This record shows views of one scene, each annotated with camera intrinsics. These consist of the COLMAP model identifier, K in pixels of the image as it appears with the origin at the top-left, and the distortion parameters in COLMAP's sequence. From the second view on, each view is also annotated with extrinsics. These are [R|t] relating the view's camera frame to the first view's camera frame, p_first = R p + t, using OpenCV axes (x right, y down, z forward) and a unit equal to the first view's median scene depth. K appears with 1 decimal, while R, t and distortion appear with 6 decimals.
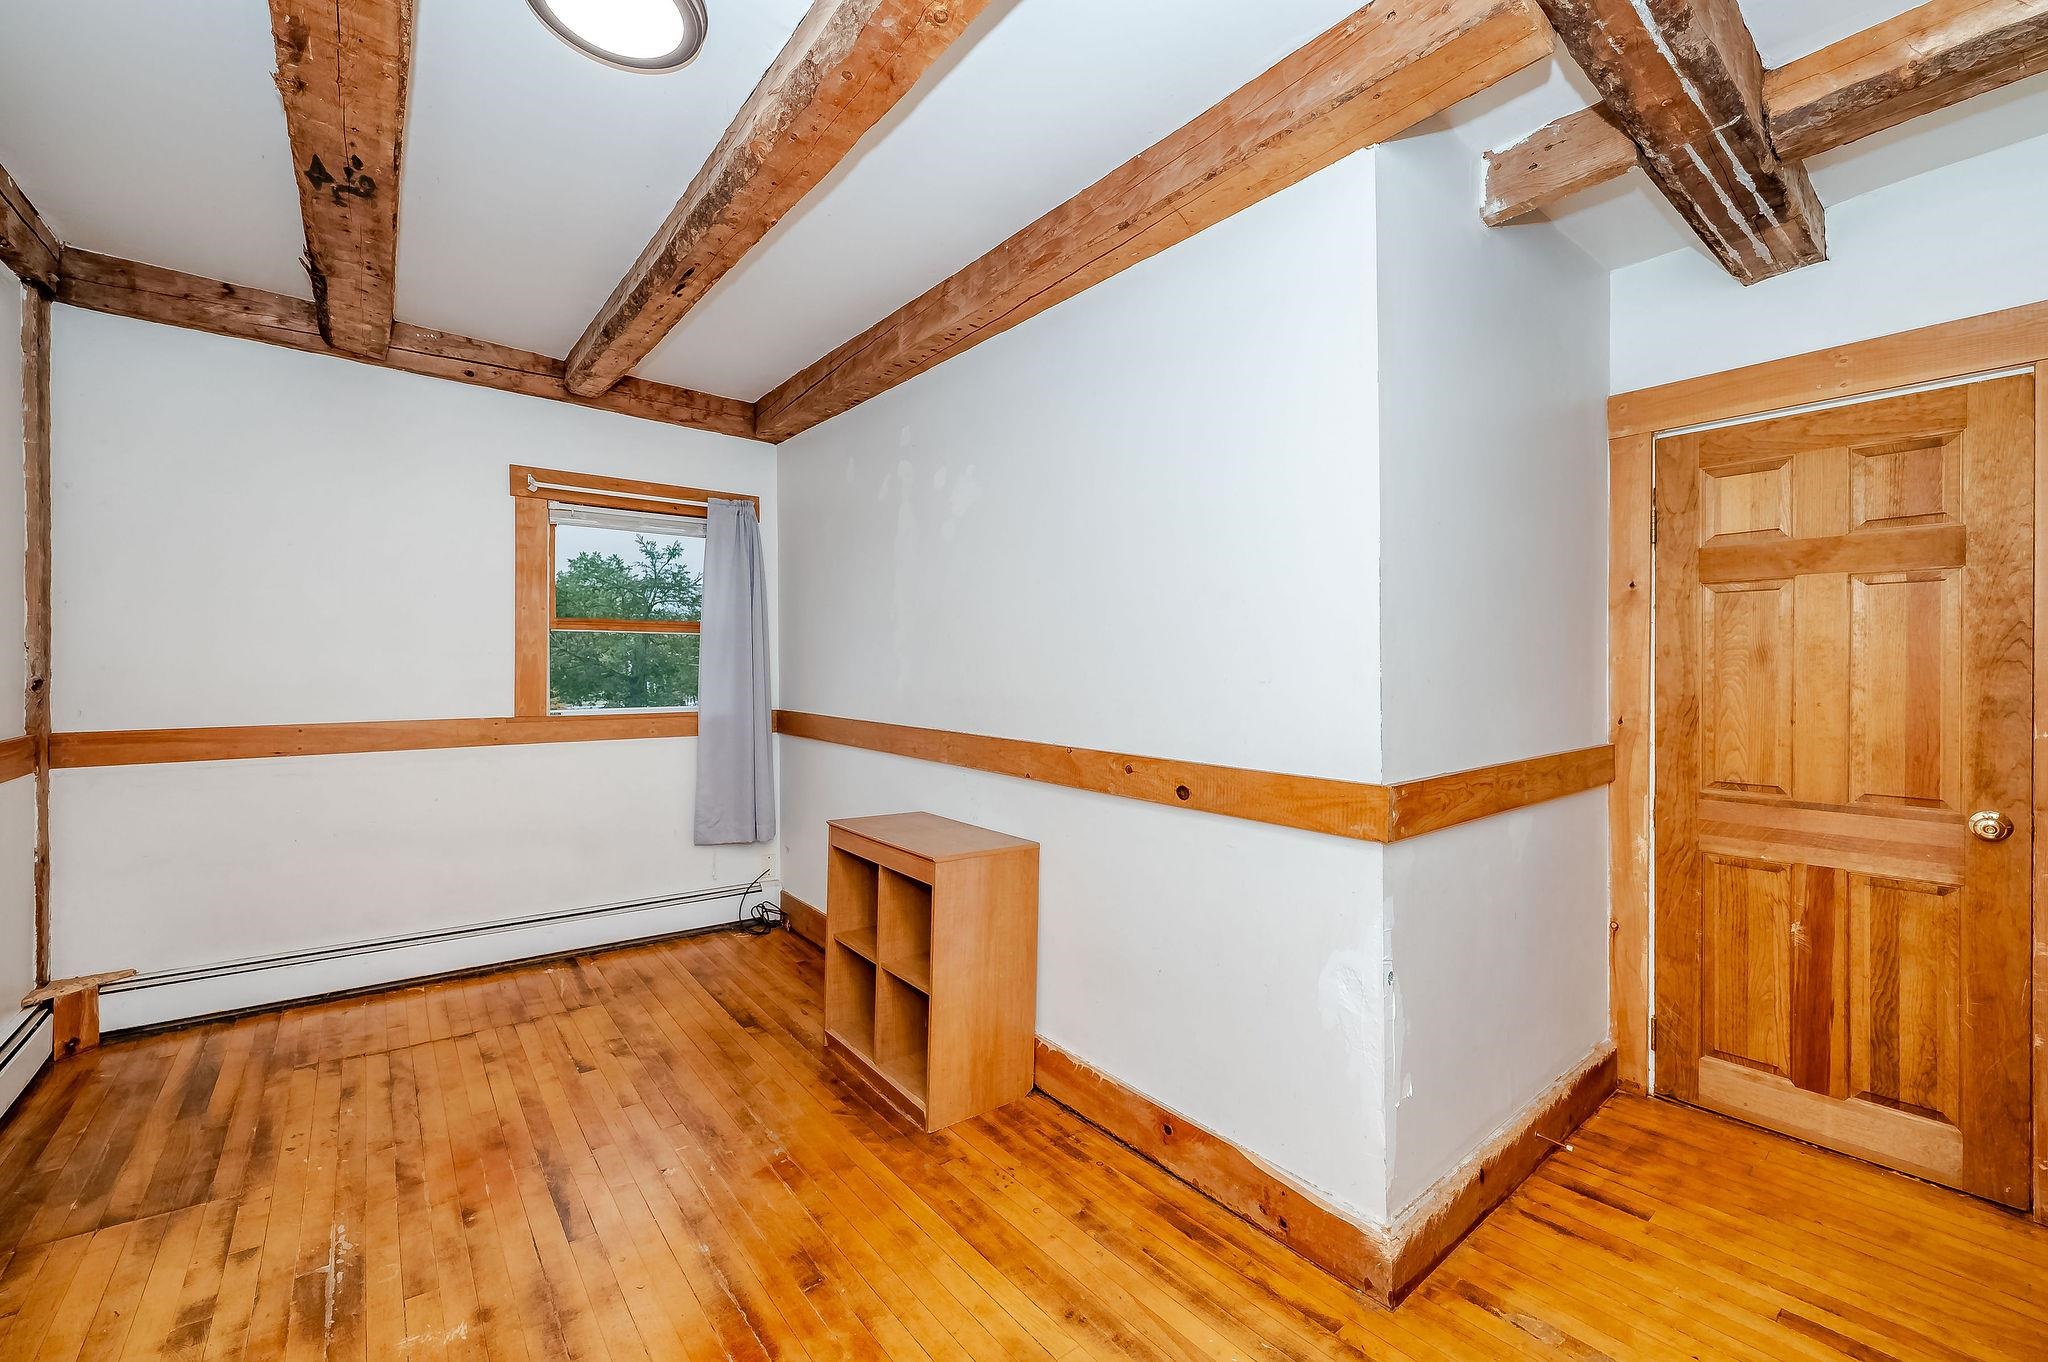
lens RADIAL K [[829.4, 0, 1029.1], [0, 829.4, 673.4], [0, 0, 1]] dist [-0.000600, -0.000392]
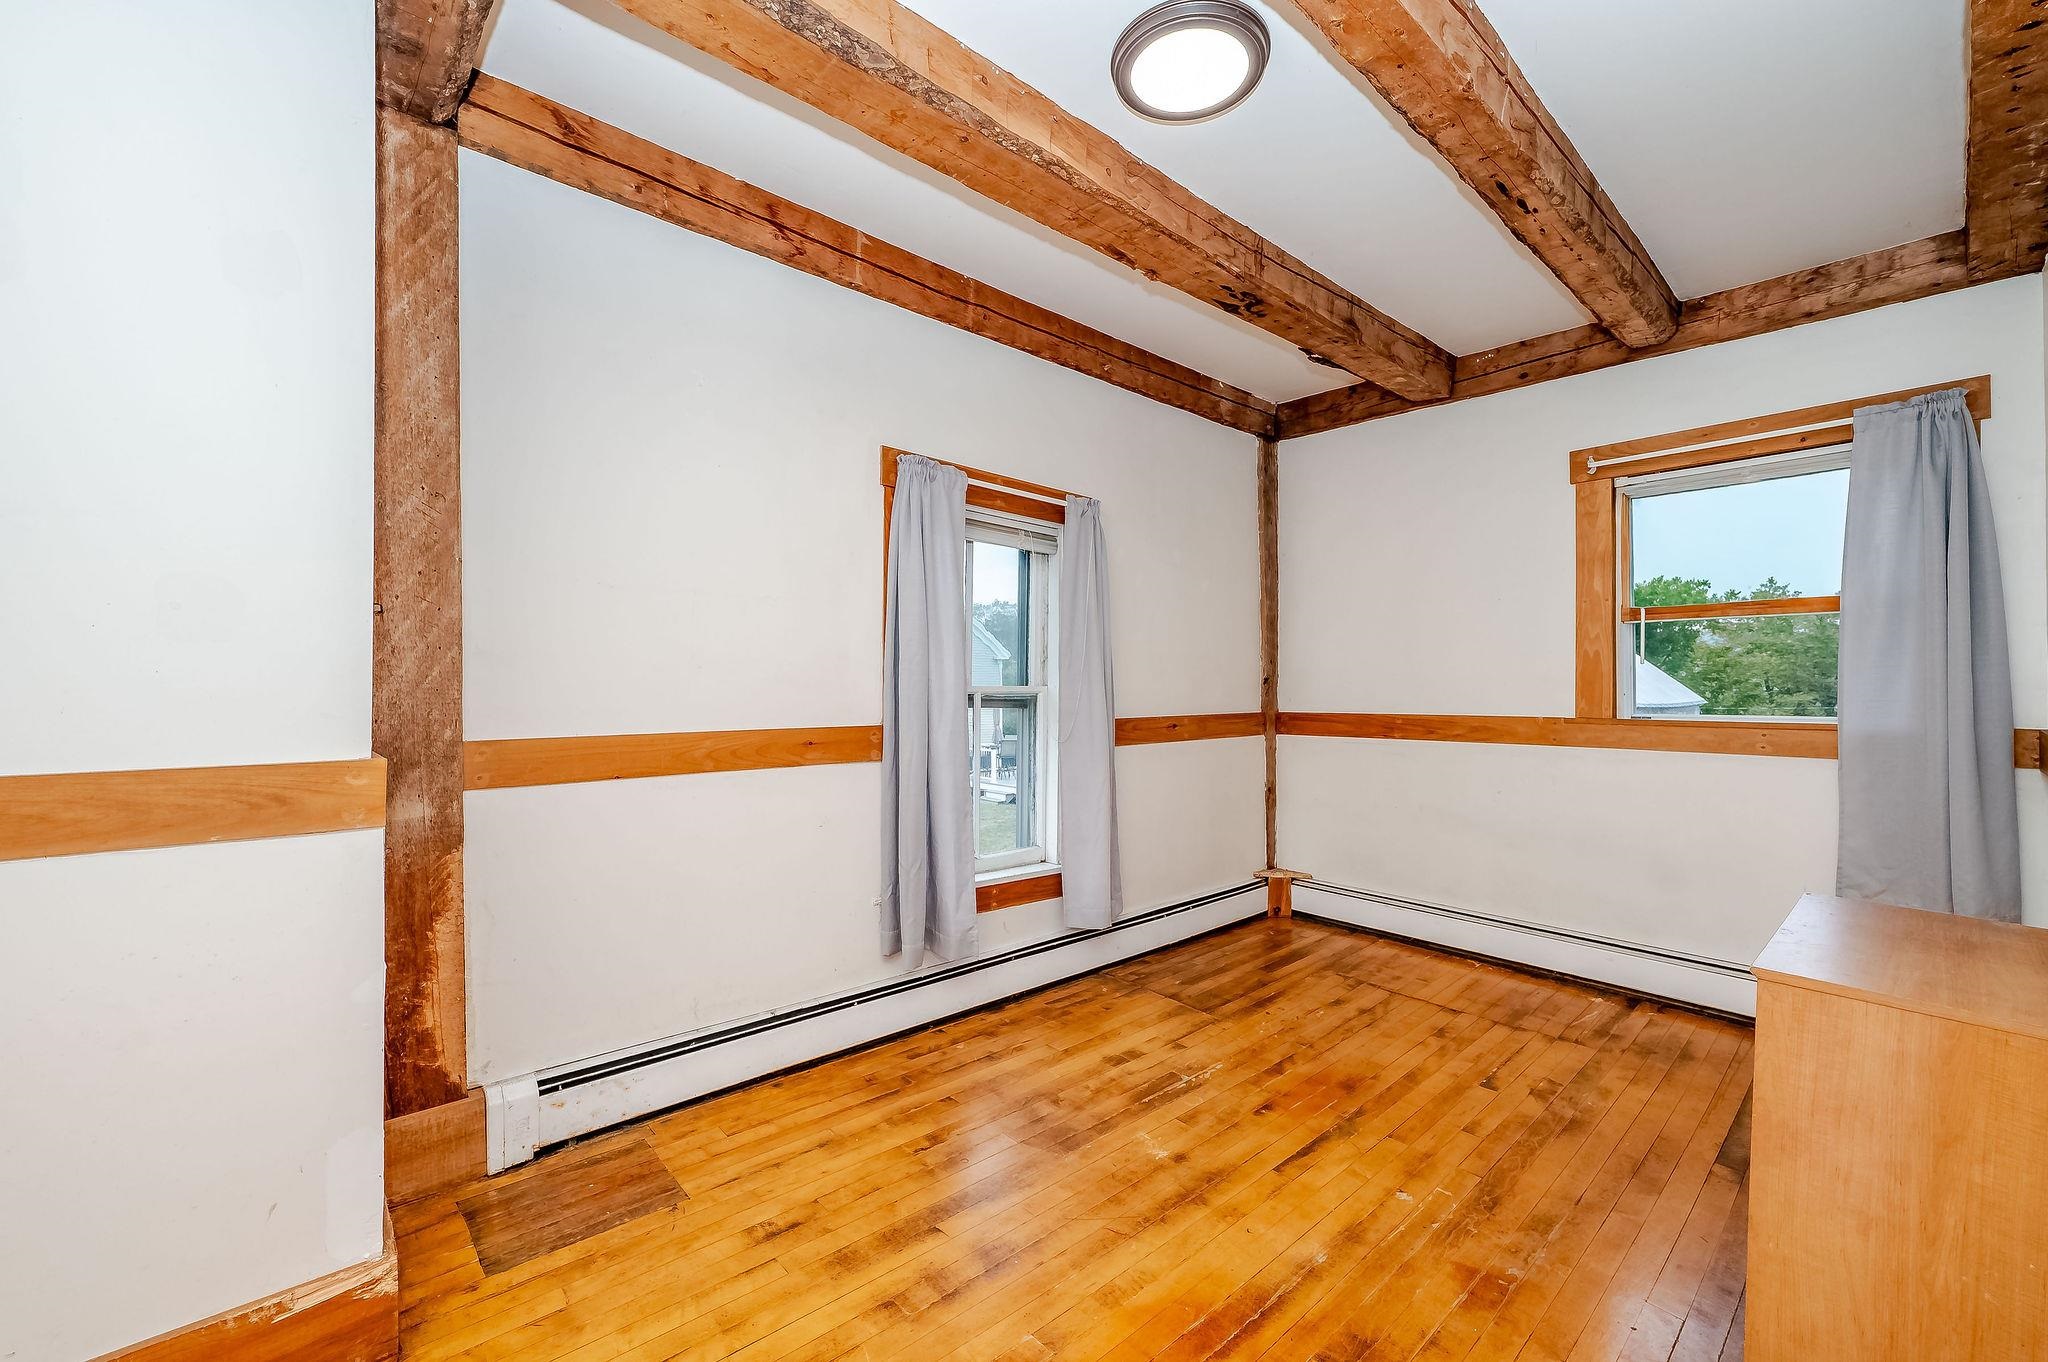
lens RADIAL K [[829.4, 0, 1029.3], [0, 829.4, 687.1], [0, 0, 1]] dist [-0.000600, -0.000392]
pose [[0.049624, -0.003470, -0.998762, 0.382681], [-0.004990, 0.999981, -0.003722, 0.032230], [0.998756, 0.005169, 0.049605, 0.436039]]
